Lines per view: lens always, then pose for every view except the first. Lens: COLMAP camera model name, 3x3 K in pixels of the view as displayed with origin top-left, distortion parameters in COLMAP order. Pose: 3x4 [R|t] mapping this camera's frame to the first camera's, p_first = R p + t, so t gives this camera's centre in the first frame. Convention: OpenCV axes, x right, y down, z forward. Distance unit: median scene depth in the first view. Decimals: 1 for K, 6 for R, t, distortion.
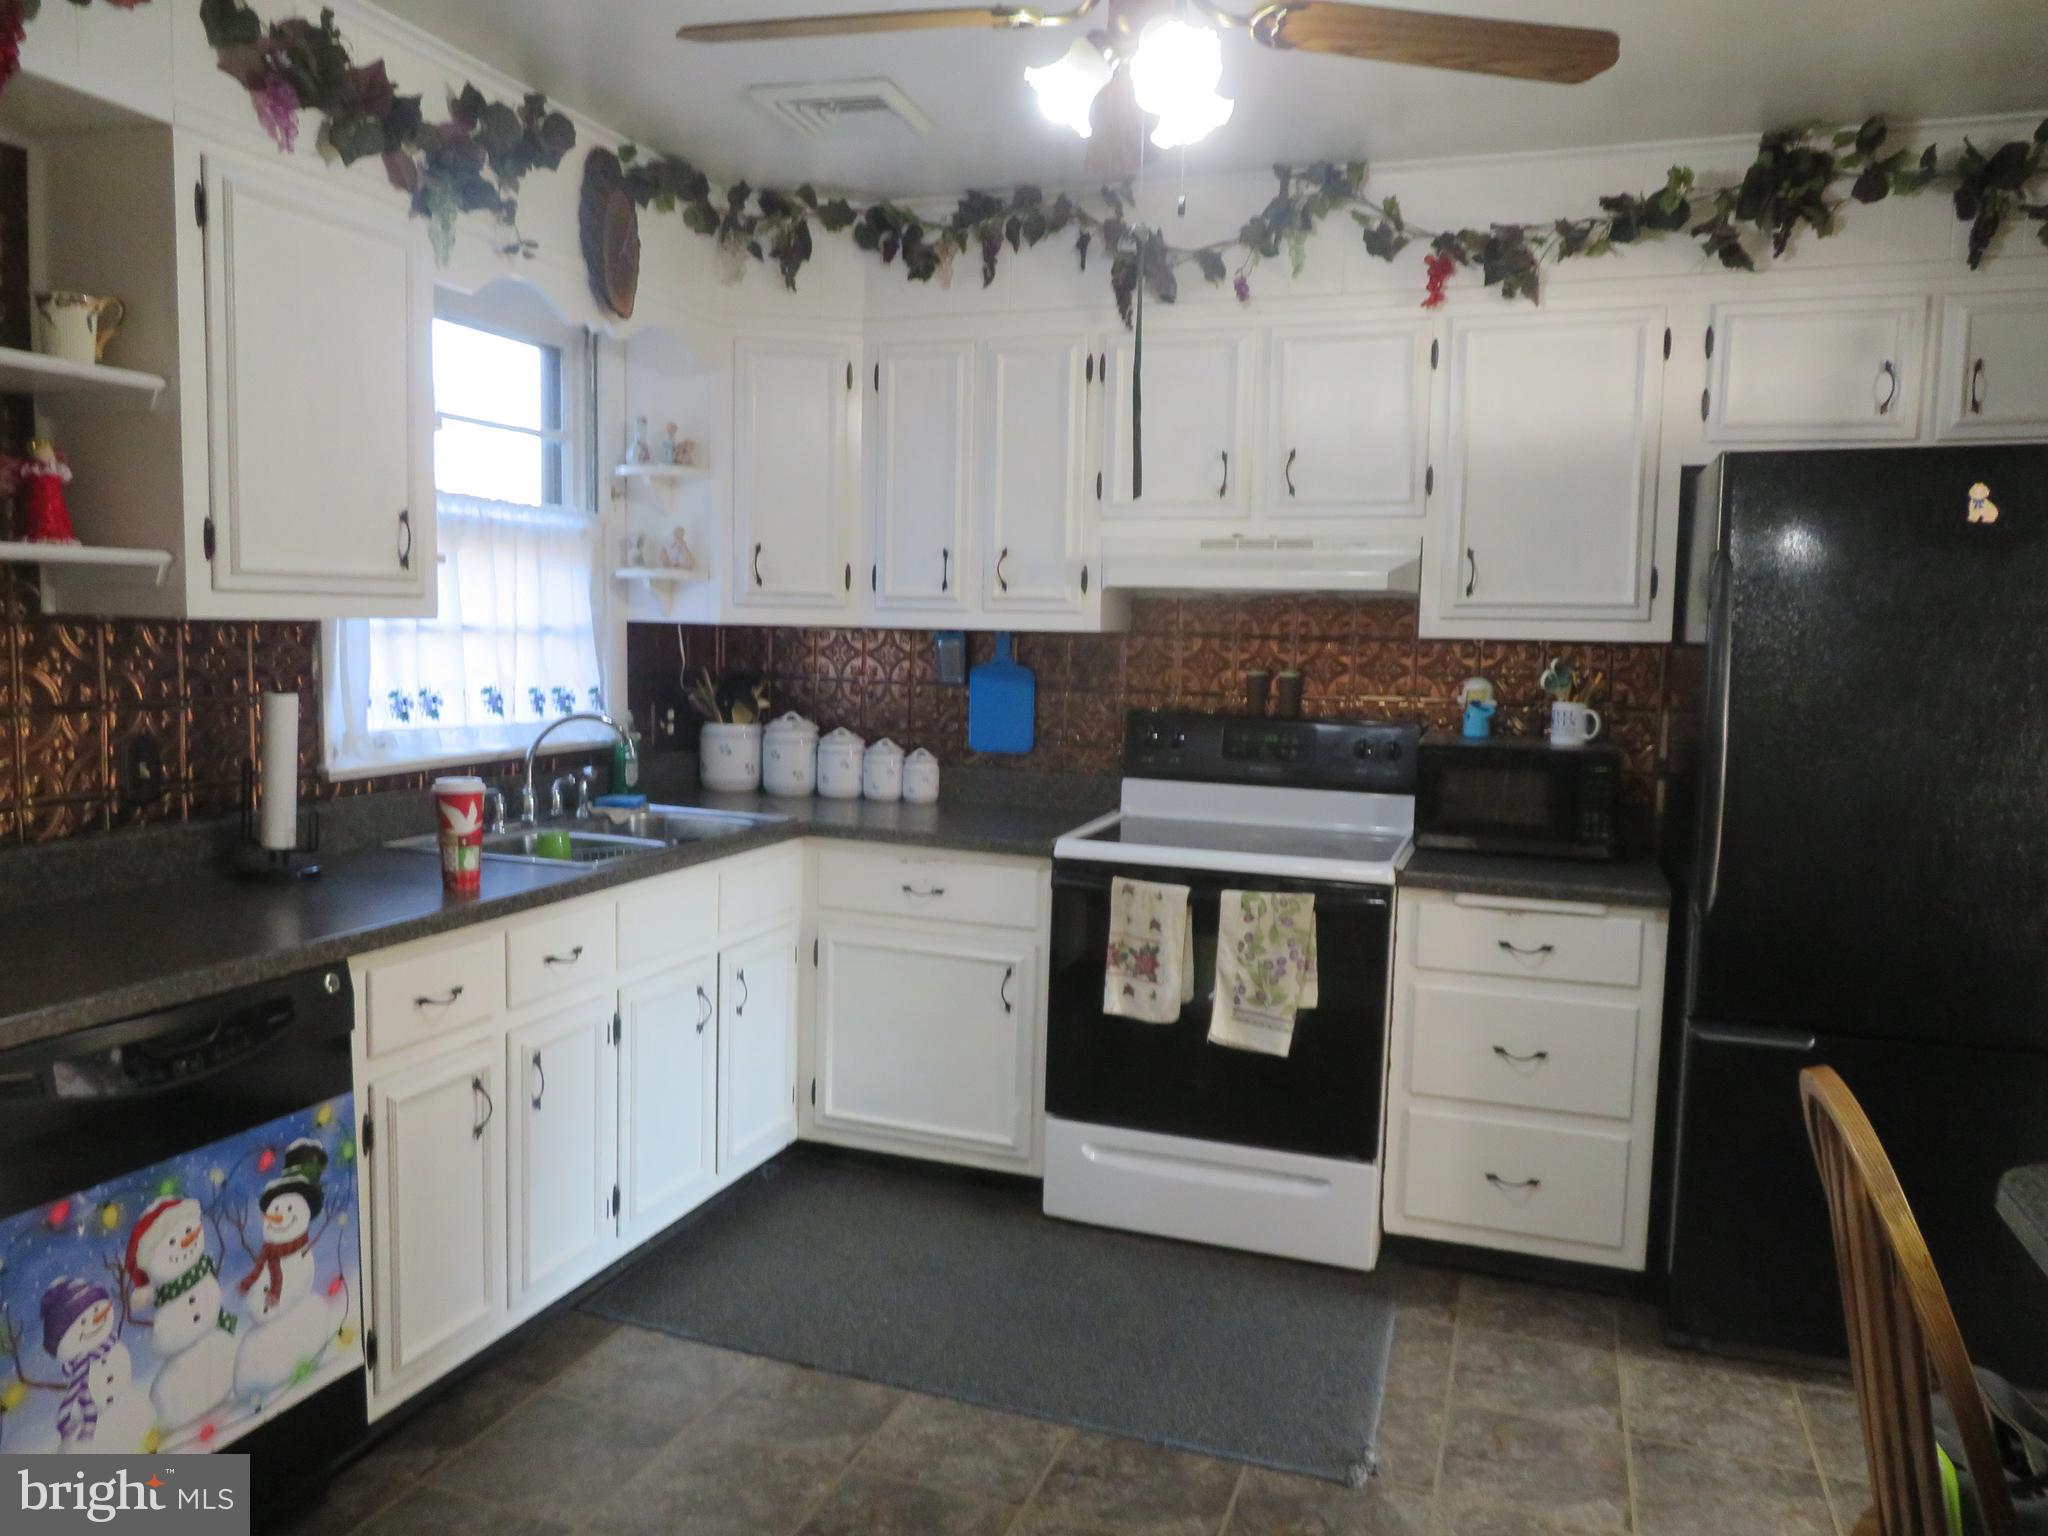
lens RADIAL K [[1476.5, 0, 1017.1], [0, 1476.5, 767.7], [0, 0, 1]] dist [-0.007071, -0.006771]
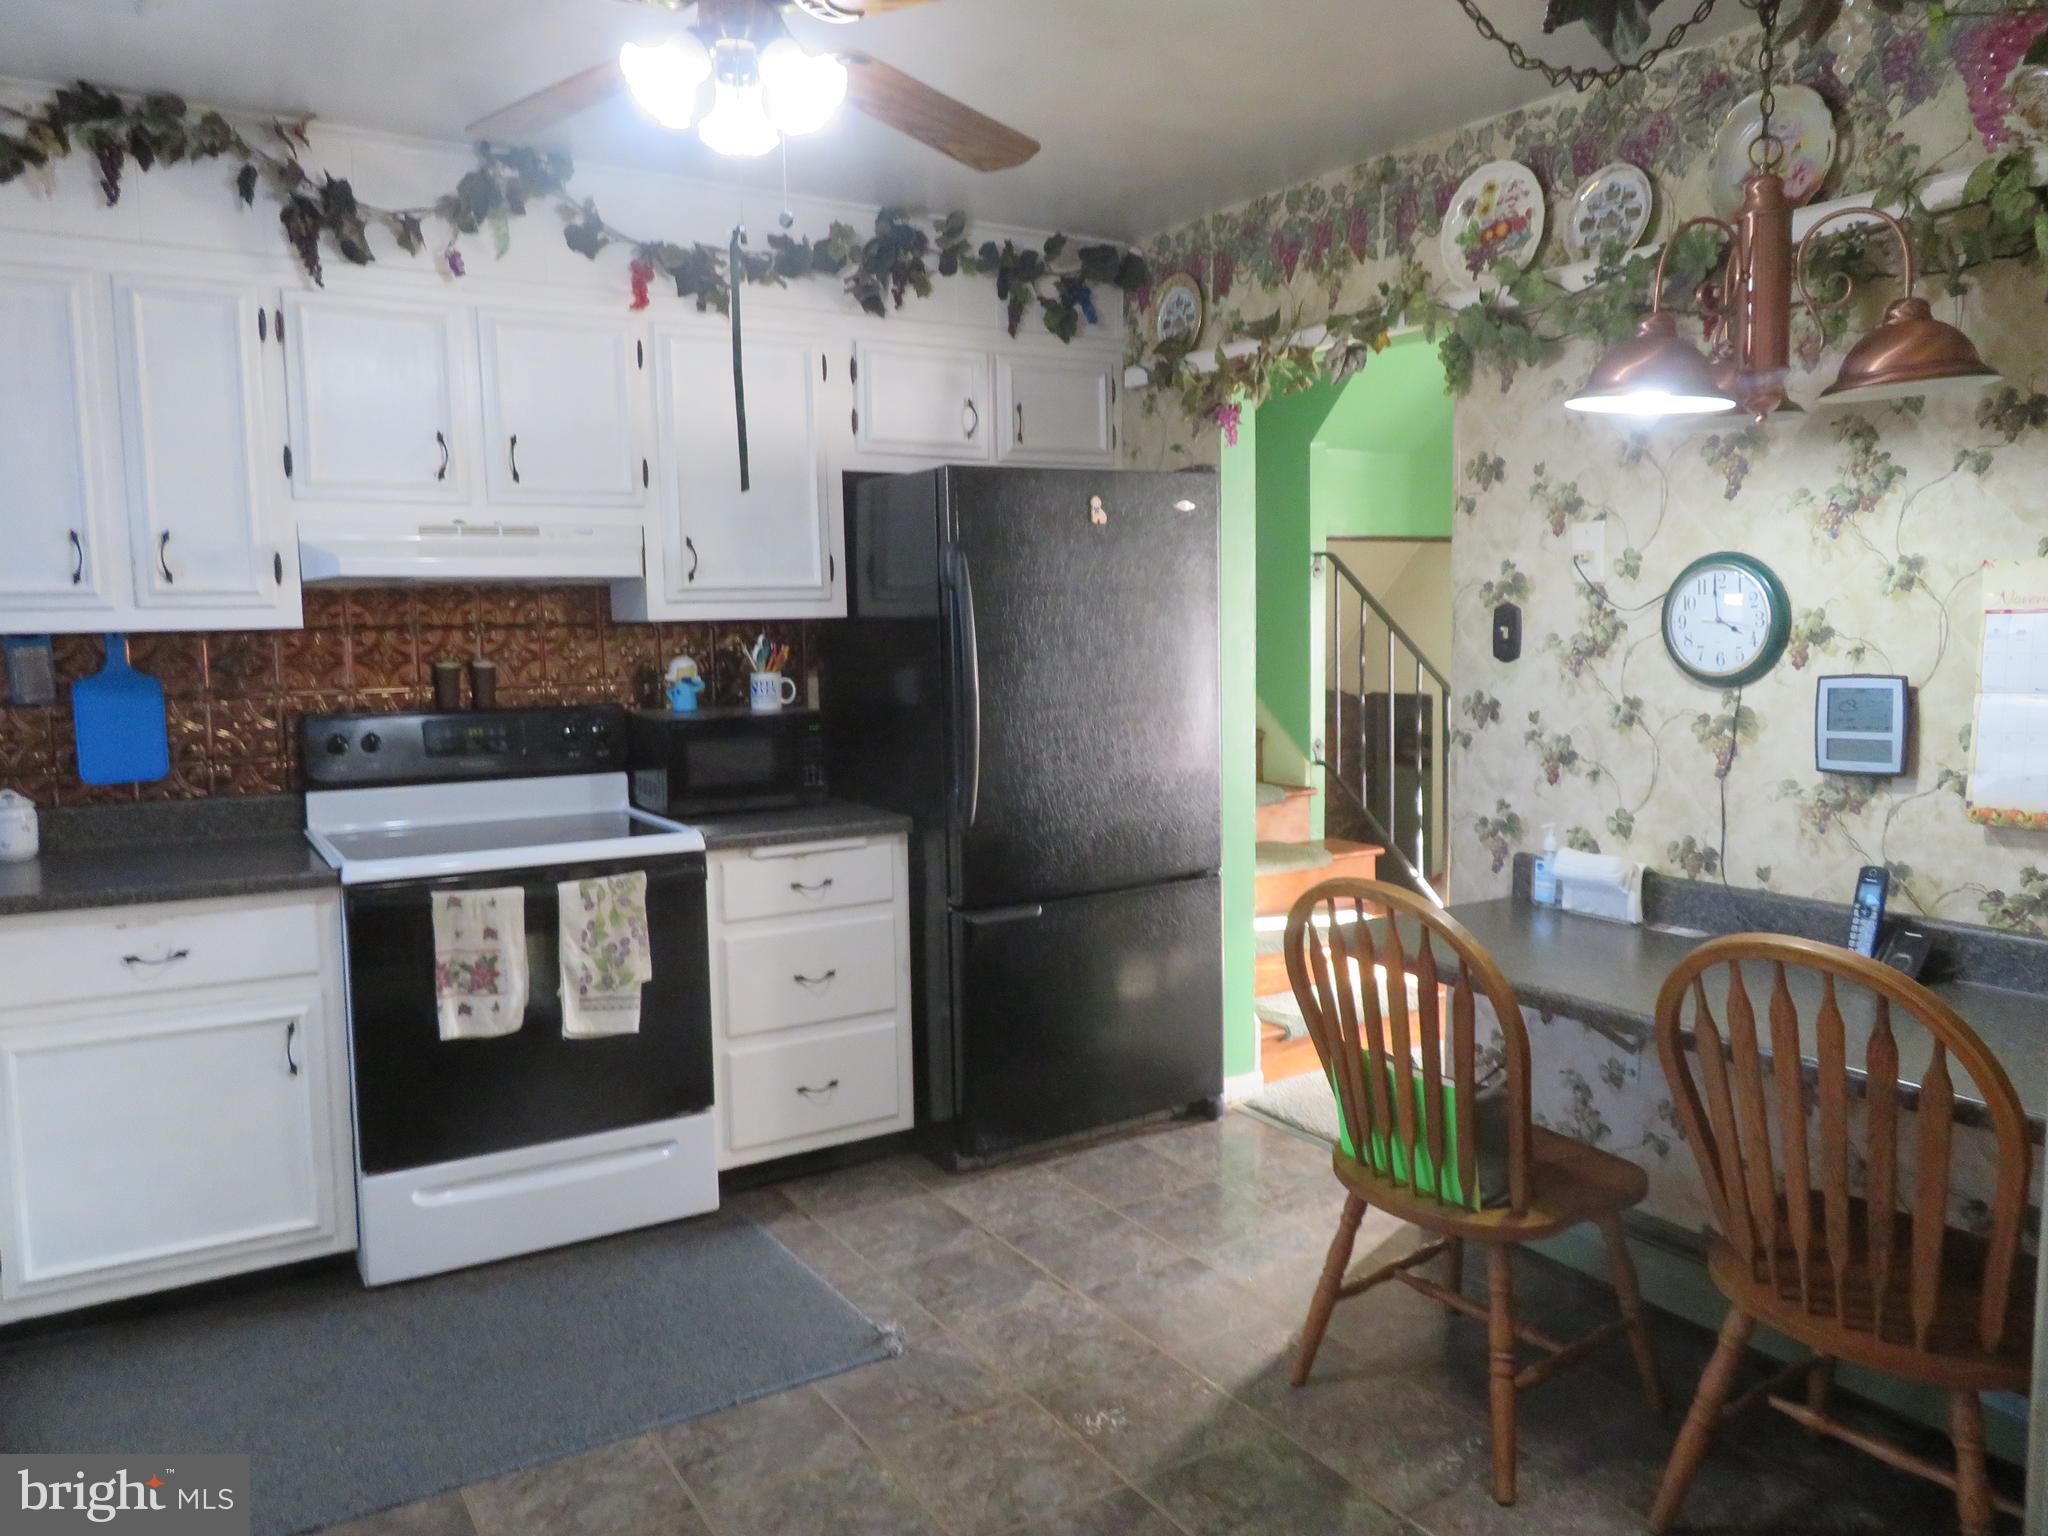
lens RADIAL K [[1476.5, 0, 1017.5], [0, 1476.5, 766.3], [0, 0, 1]] dist [-0.007071, -0.006771]
pose [[0.613560, -0.111324, 0.781761, -0.424910], [0.102862, 0.992845, 0.060651, -0.022417], [-0.782920, 0.043200, 0.620621, 0.142951]]
